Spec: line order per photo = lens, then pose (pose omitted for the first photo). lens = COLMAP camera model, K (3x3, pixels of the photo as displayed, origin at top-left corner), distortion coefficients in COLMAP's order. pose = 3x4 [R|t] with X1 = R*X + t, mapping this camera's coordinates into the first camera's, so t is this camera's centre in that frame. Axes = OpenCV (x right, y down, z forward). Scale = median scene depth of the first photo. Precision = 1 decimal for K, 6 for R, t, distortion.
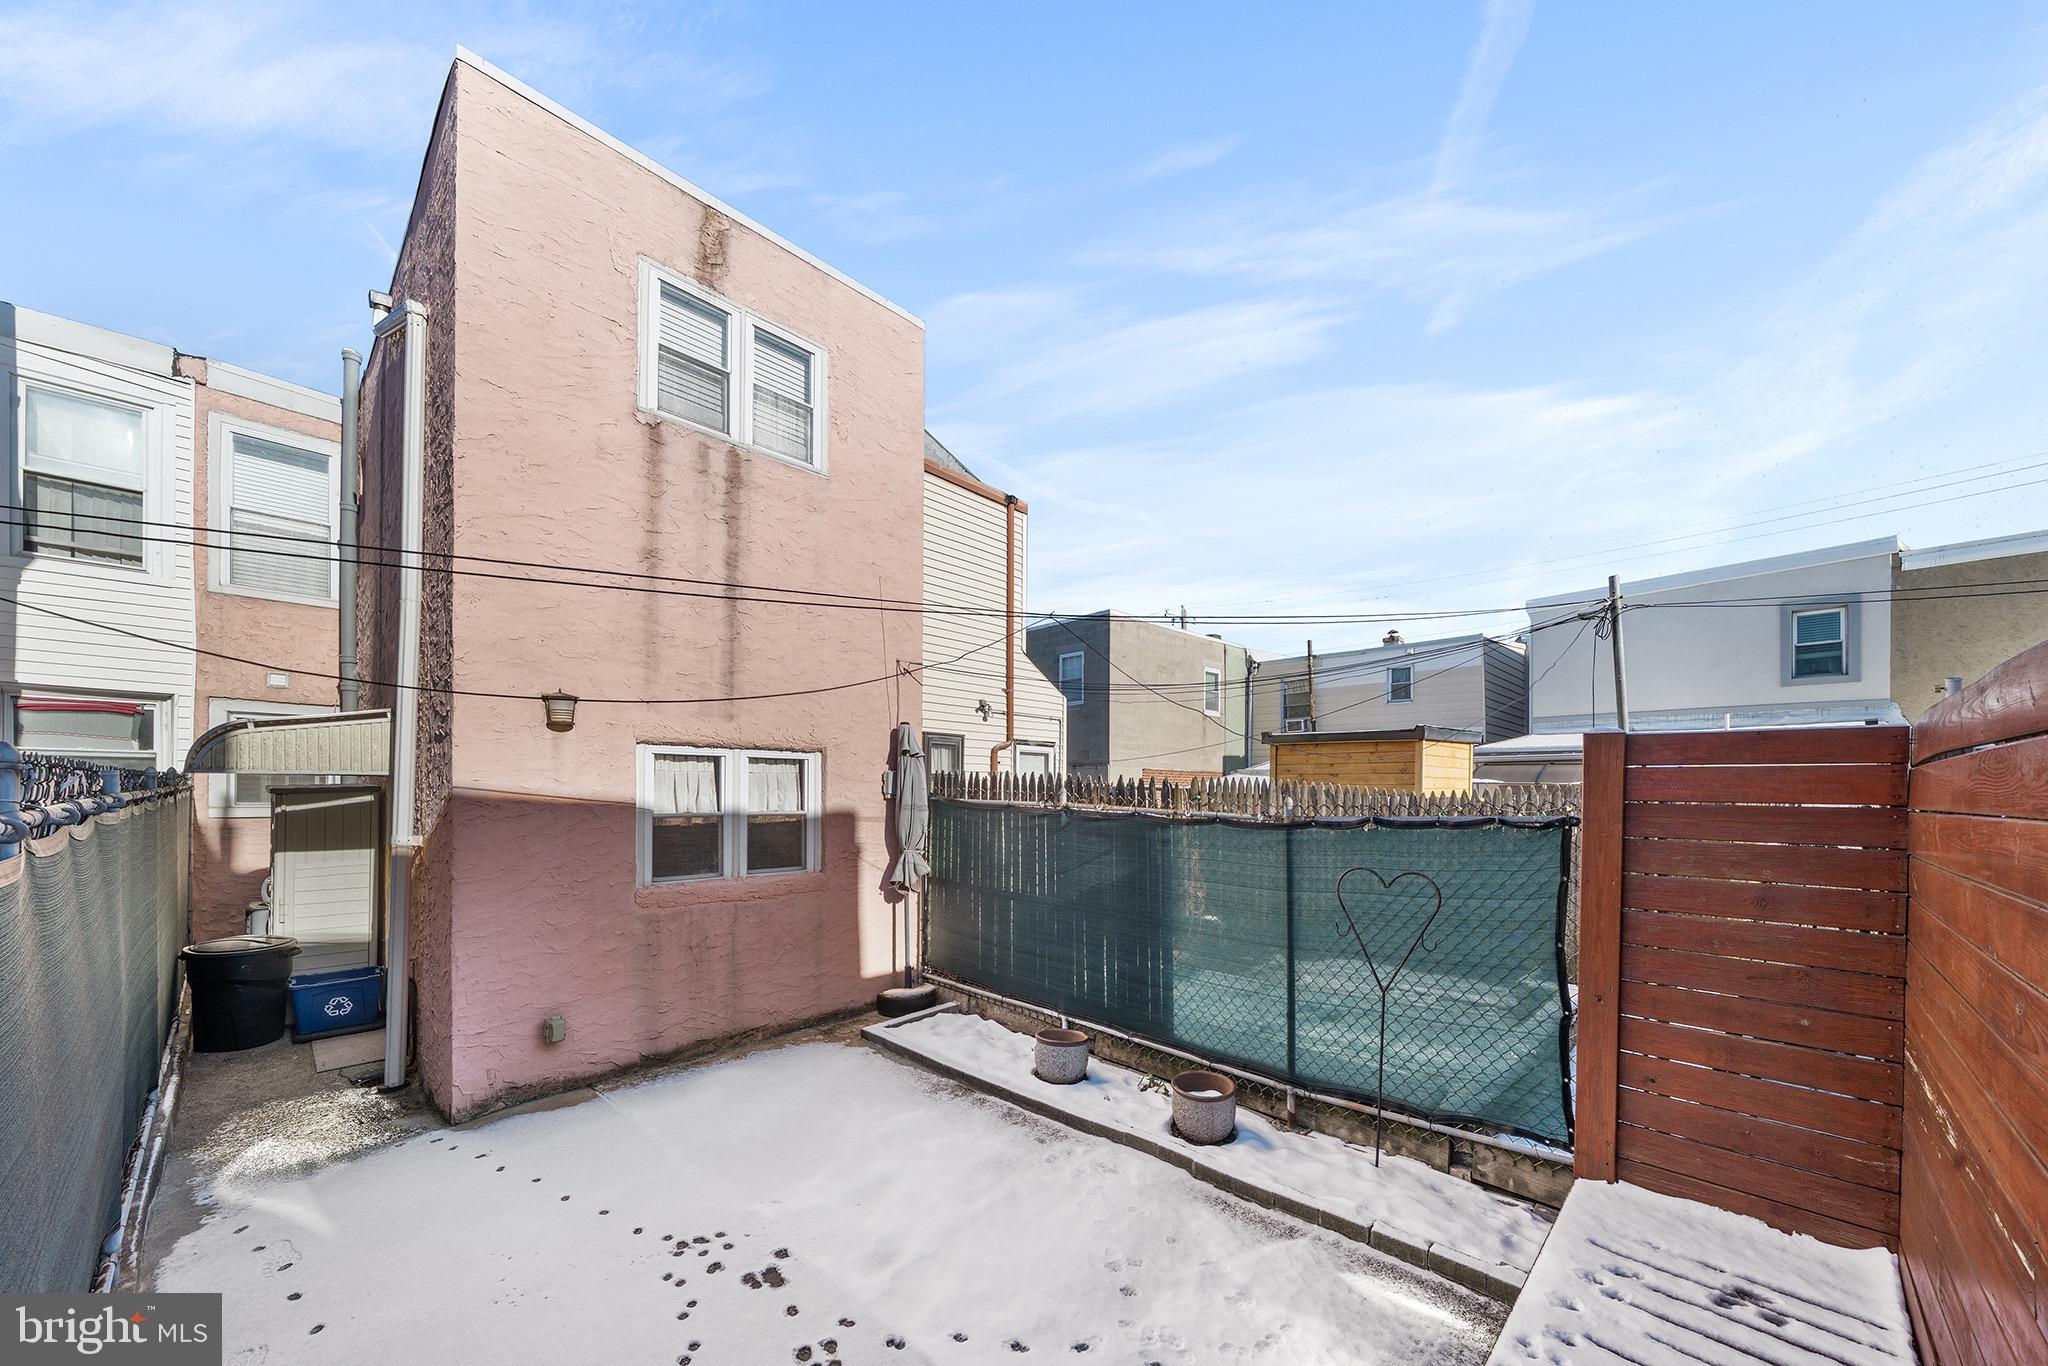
lens RADIAL K [[733.8, 0, 1036.4], [0, 733.8, 783.4], [0, 0, 1]] dist [-0.000598, -0.000049]
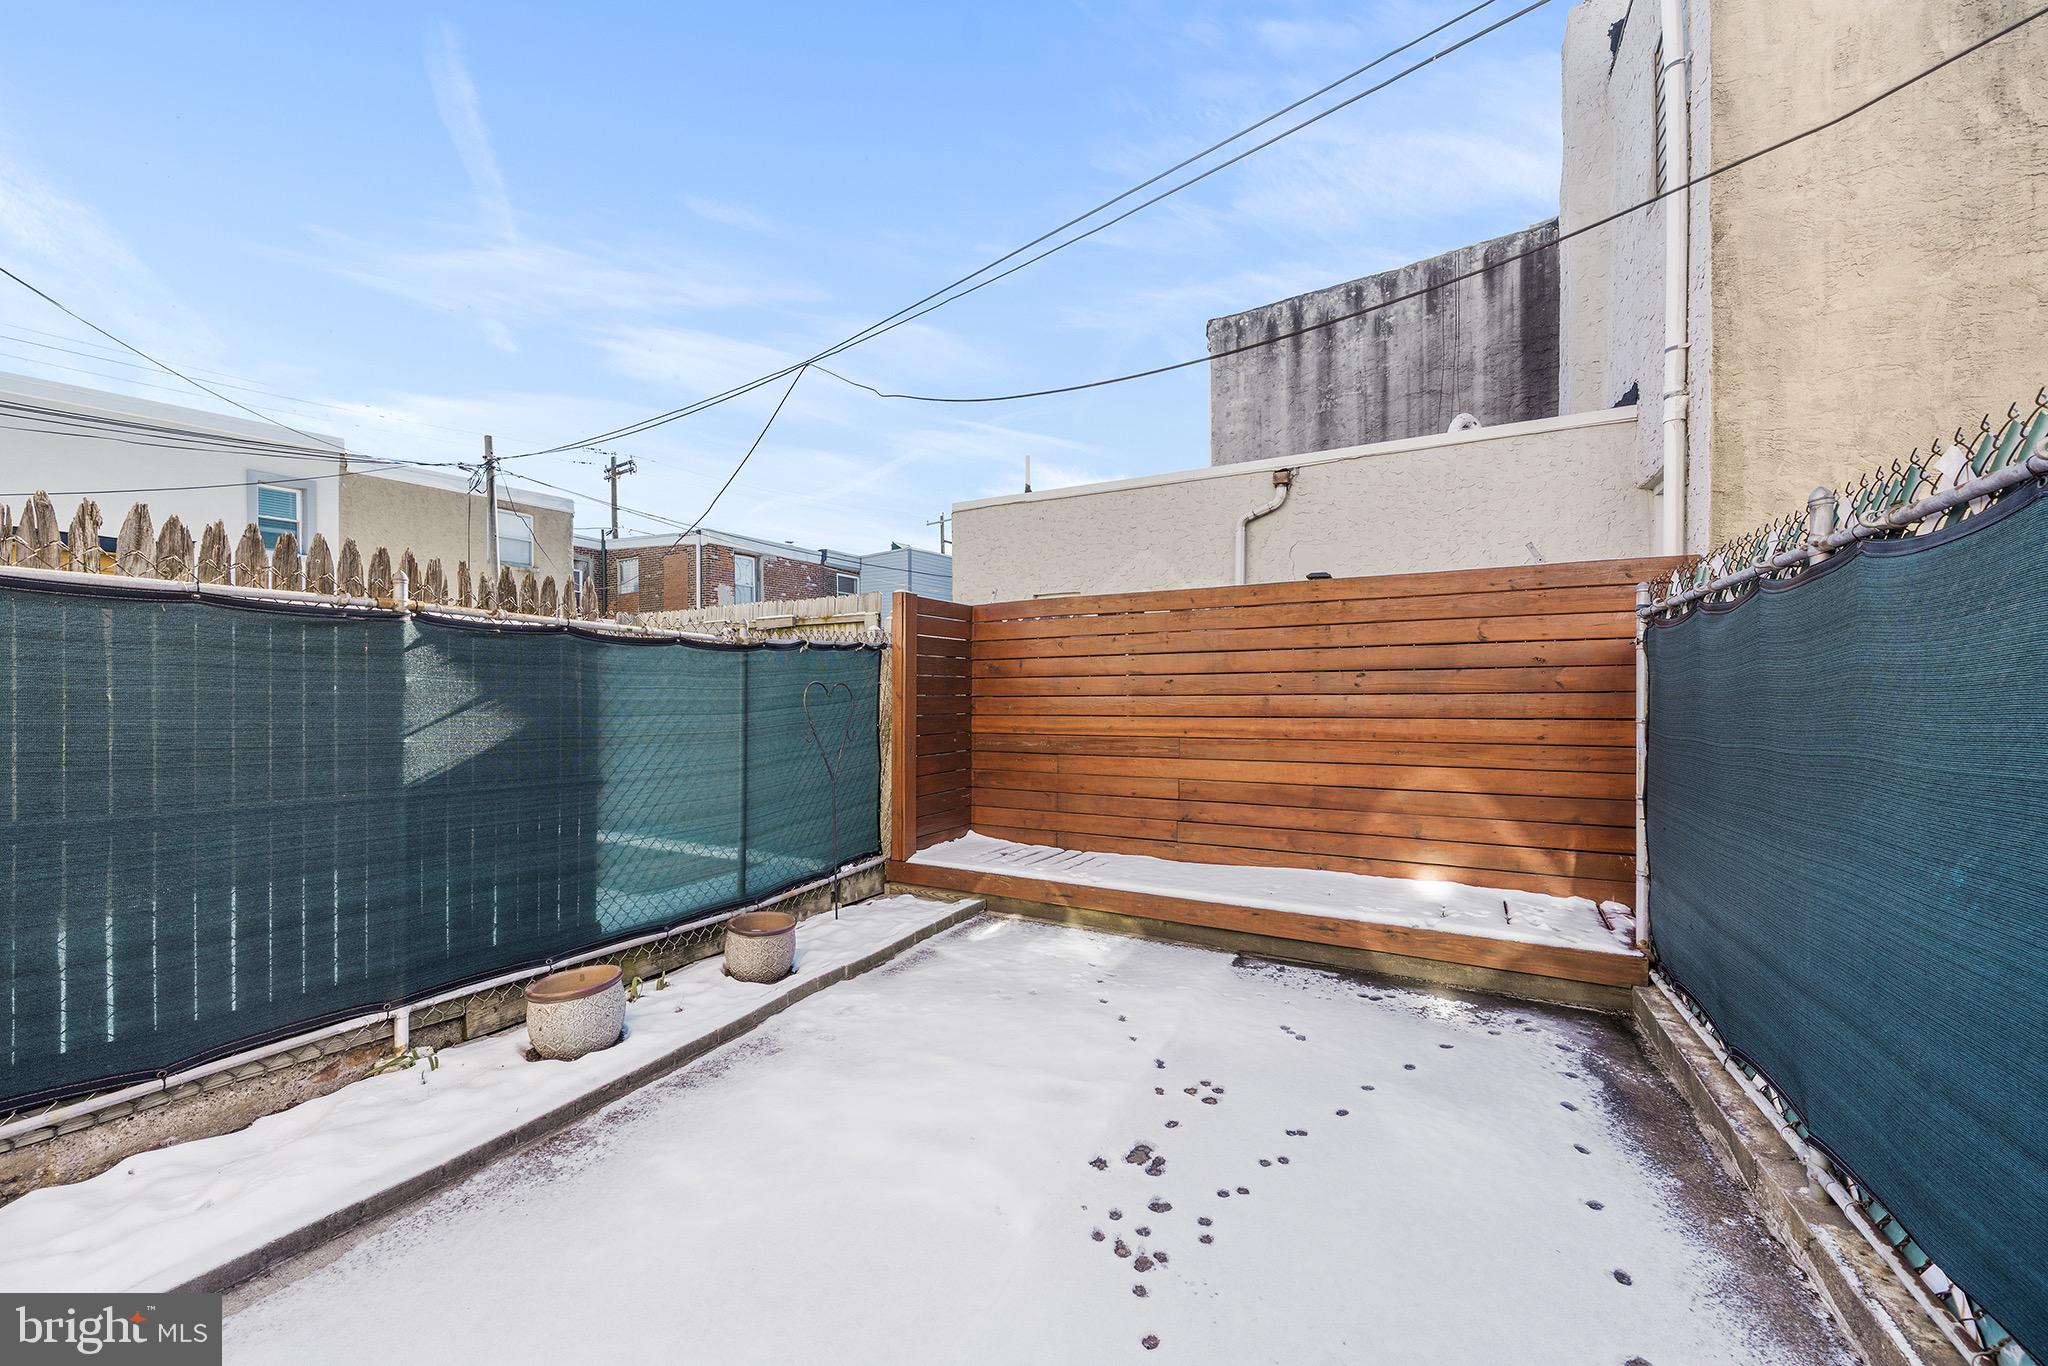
lens RADIAL K [[778.1, 0, 1020.7], [0, 778.1, 679.9], [0, 0, 1]] dist [-0.001554, -0.000091]
pose [[-0.258133, 0.004132, 0.966100, -0.902524], [-0.004576, 0.999974, -0.005499, 0.123128], [-0.966098, -0.005840, -0.258108, 1.056507]]
